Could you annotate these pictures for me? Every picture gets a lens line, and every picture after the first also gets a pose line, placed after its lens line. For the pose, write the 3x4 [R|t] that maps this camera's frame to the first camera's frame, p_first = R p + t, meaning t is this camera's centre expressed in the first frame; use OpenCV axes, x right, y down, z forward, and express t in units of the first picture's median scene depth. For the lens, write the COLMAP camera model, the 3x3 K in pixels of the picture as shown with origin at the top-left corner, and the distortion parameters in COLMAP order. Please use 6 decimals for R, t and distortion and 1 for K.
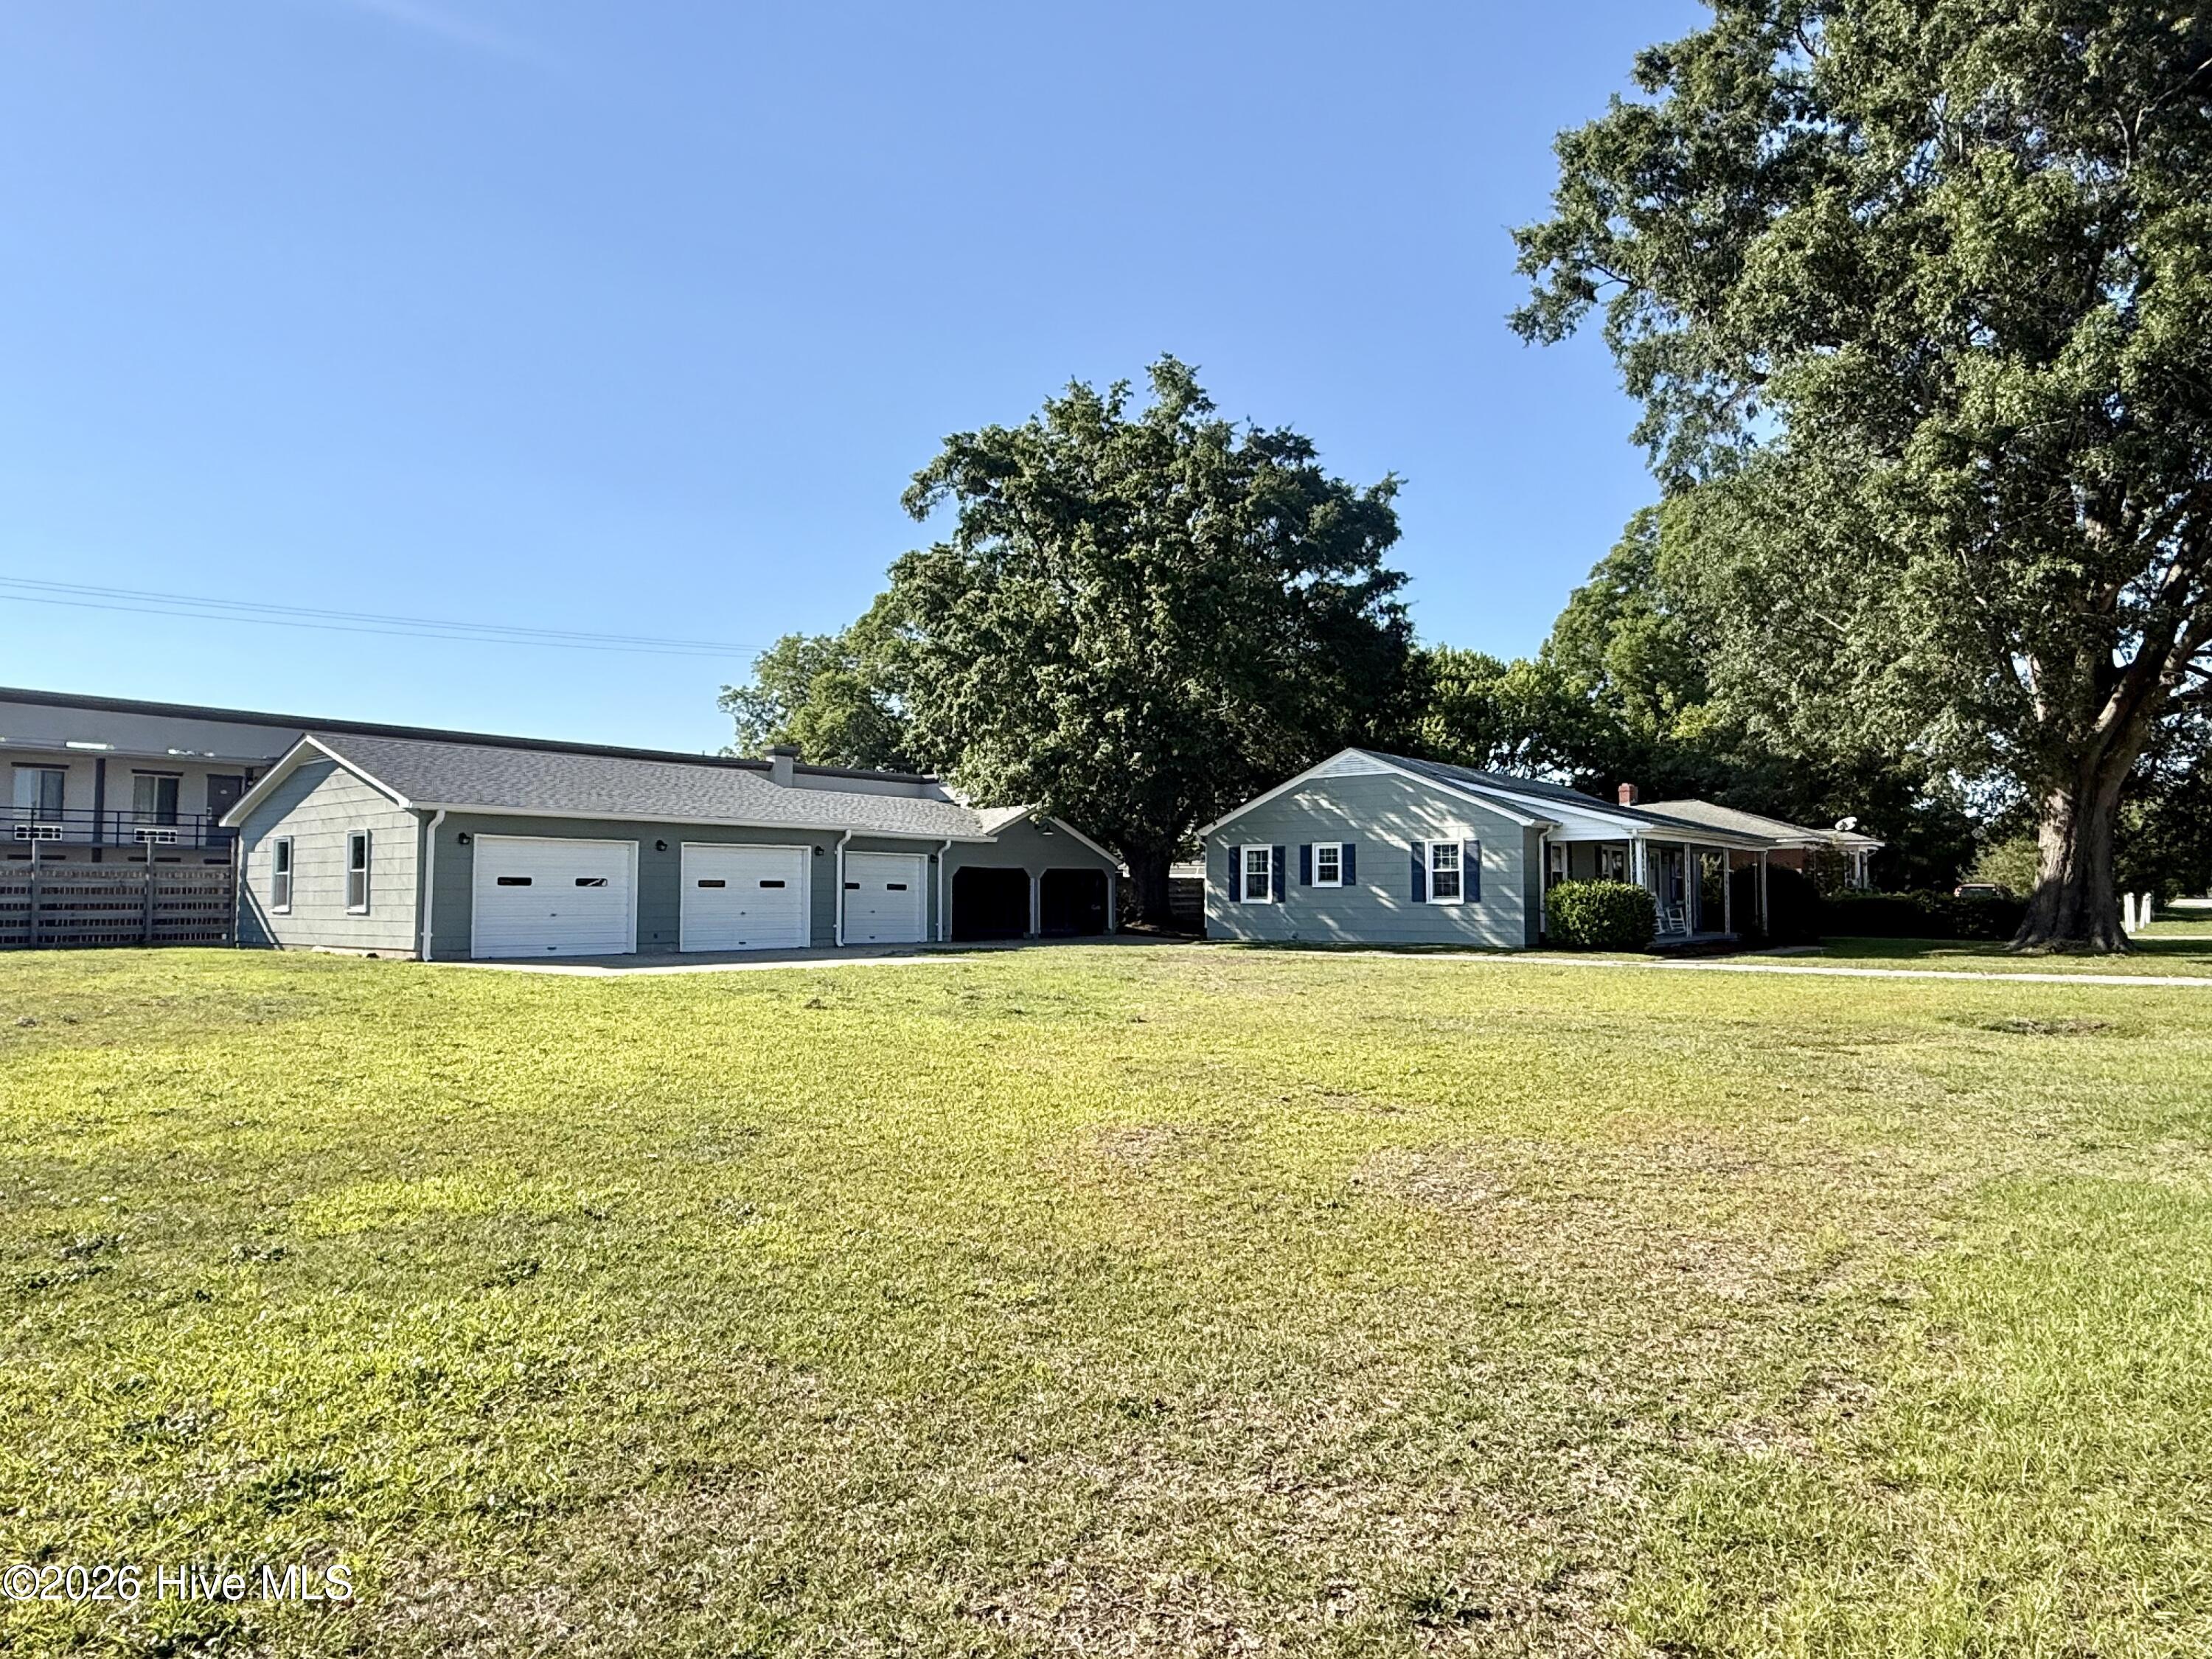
lens RADIAL K [[1330.8, 0, 1074.3], [0, 1330.8, 838.4], [0, 0, 1]] dist [-0.000721, -0.000585]
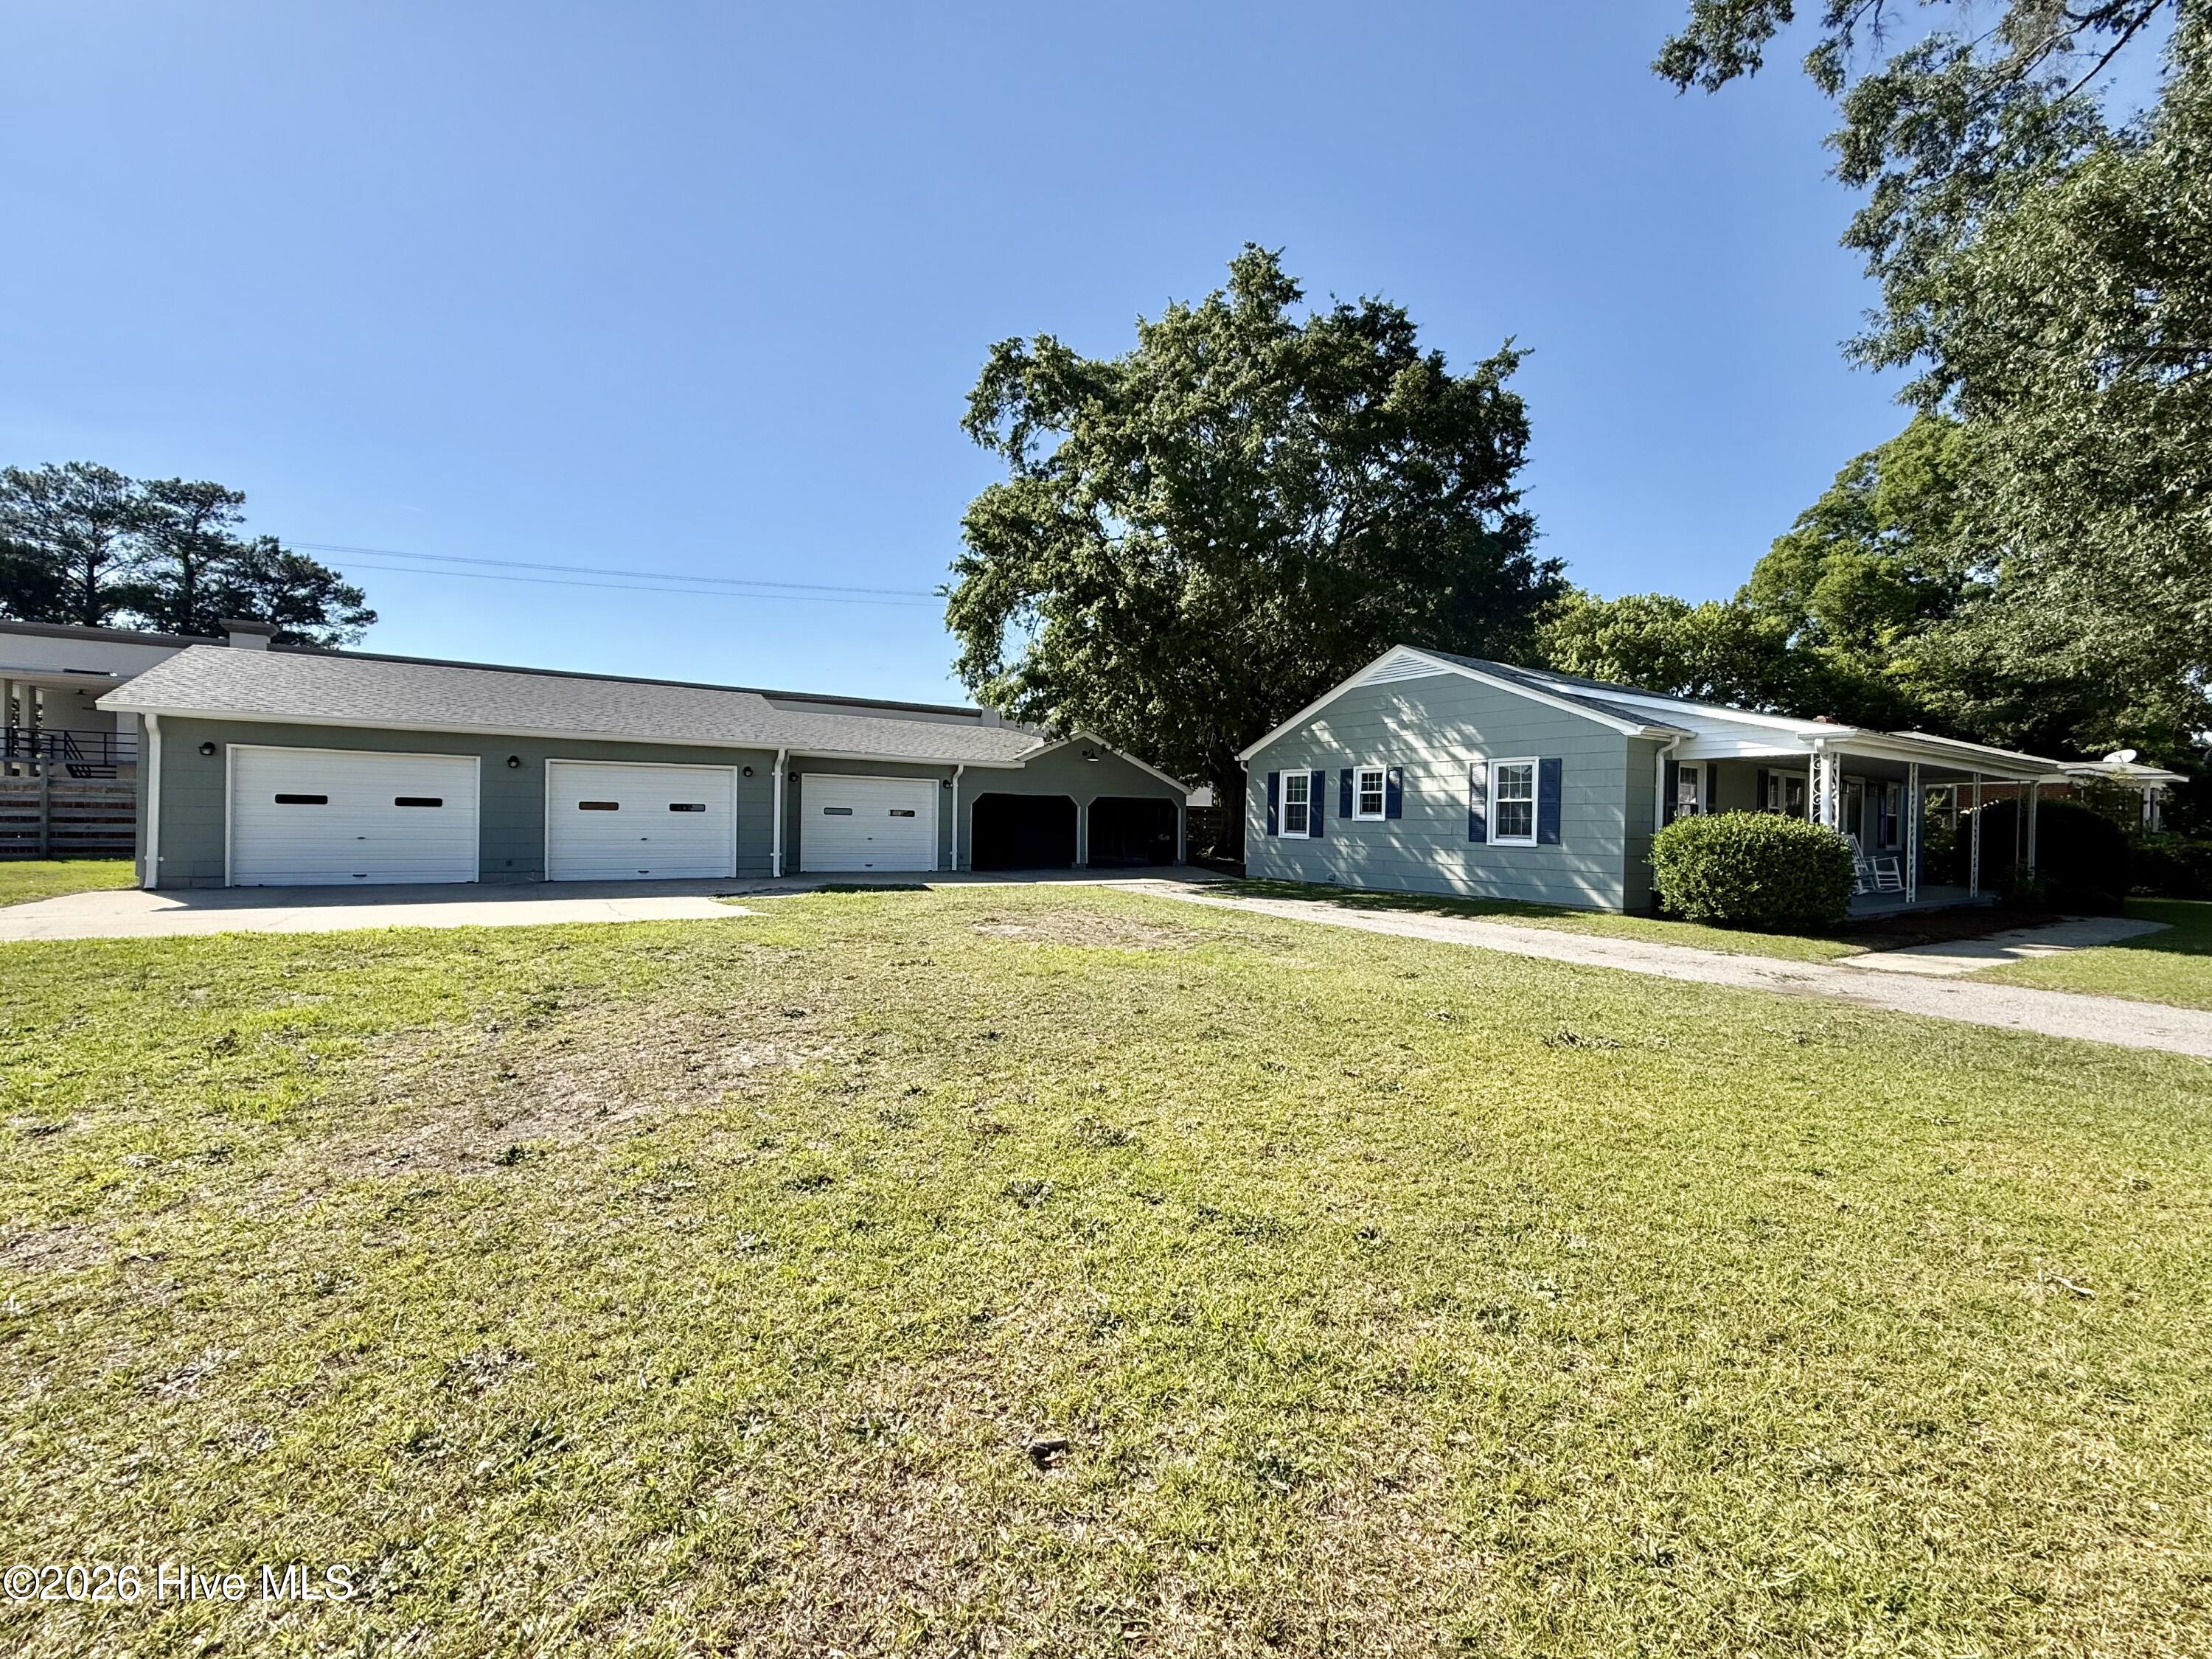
lens RADIAL K [[879.6, 0, 1101.1], [0, 879.6, 831.7], [0, 0, 1]] dist [-0.000236, 0.000442]
pose [[0.956015, 0.019213, -0.292689, 0.186403], [-0.003338, 0.998500, 0.054644, 0.014218], [0.293300, -0.051263, 0.954645, 0.425706]]
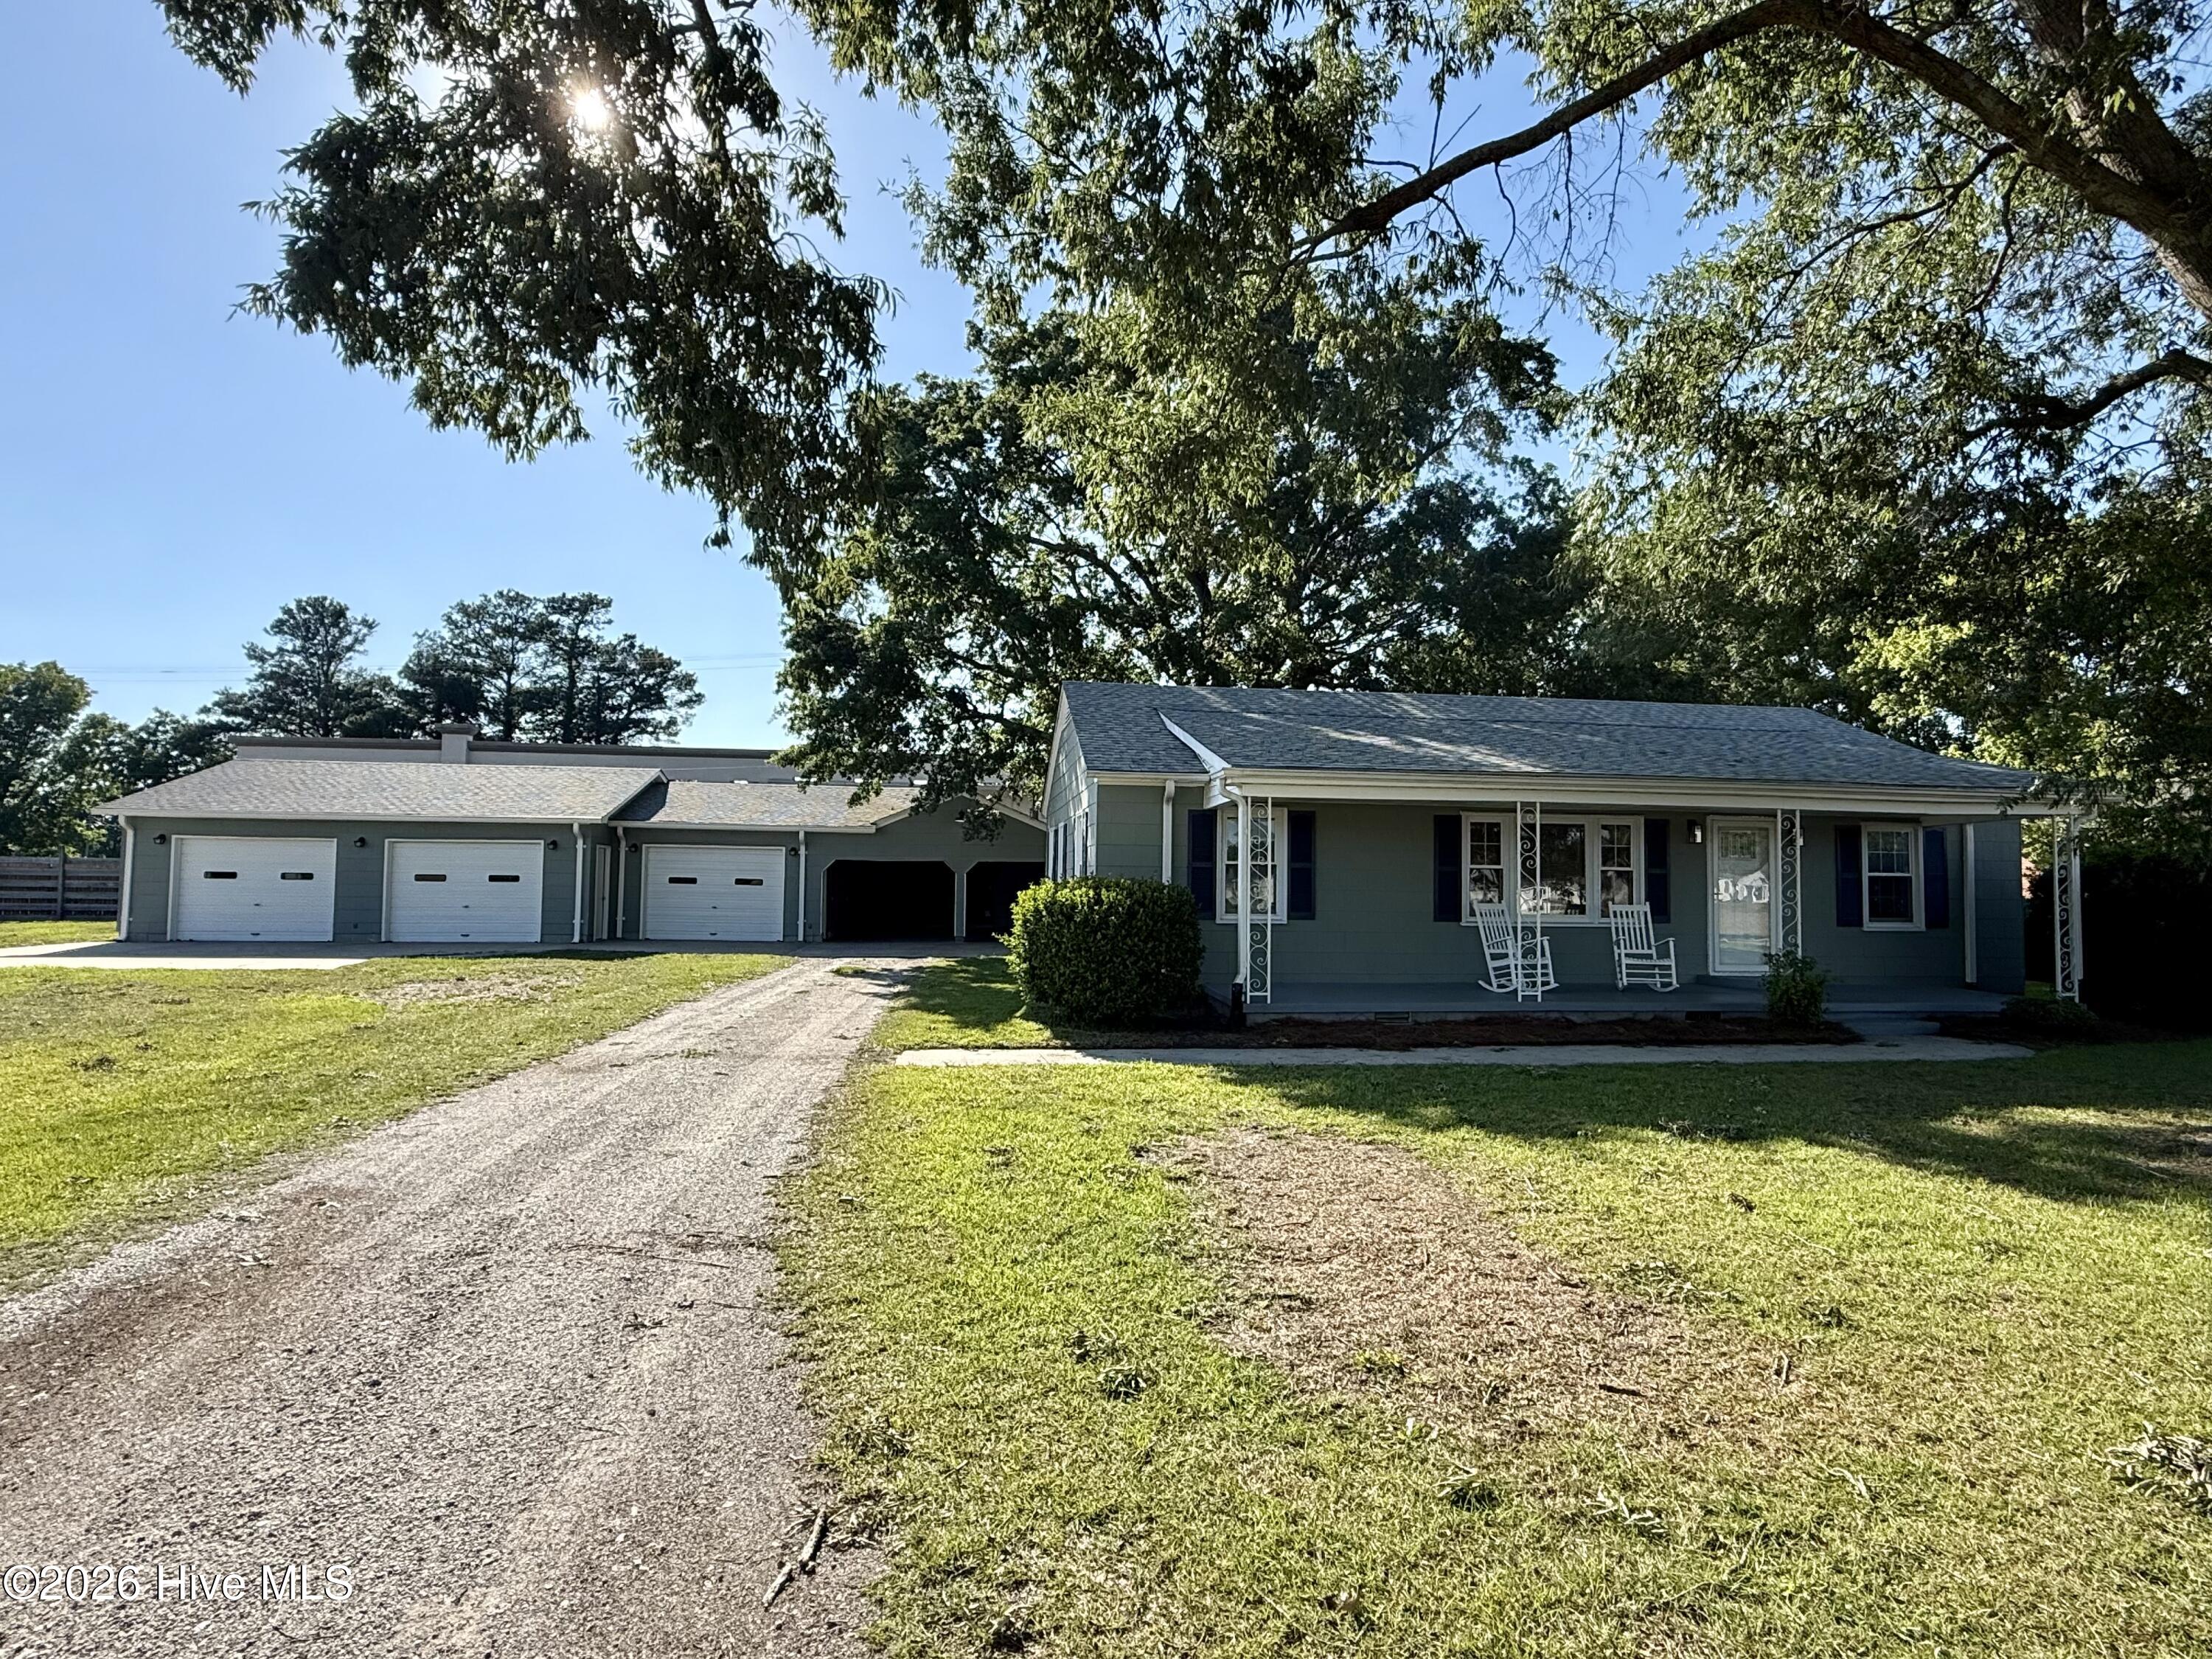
lens RADIAL K [[1097.9, 0, 1105.9], [0, 1097.9, 830.1], [0, 0, 1]] dist [-0.009261, 0.000264]
pose [[0.751161, -0.023697, -0.659693, 0.566661], [0.018608, 0.999718, -0.014724, 0.015250], [0.659856, -0.001216, 0.751391, 0.566792]]
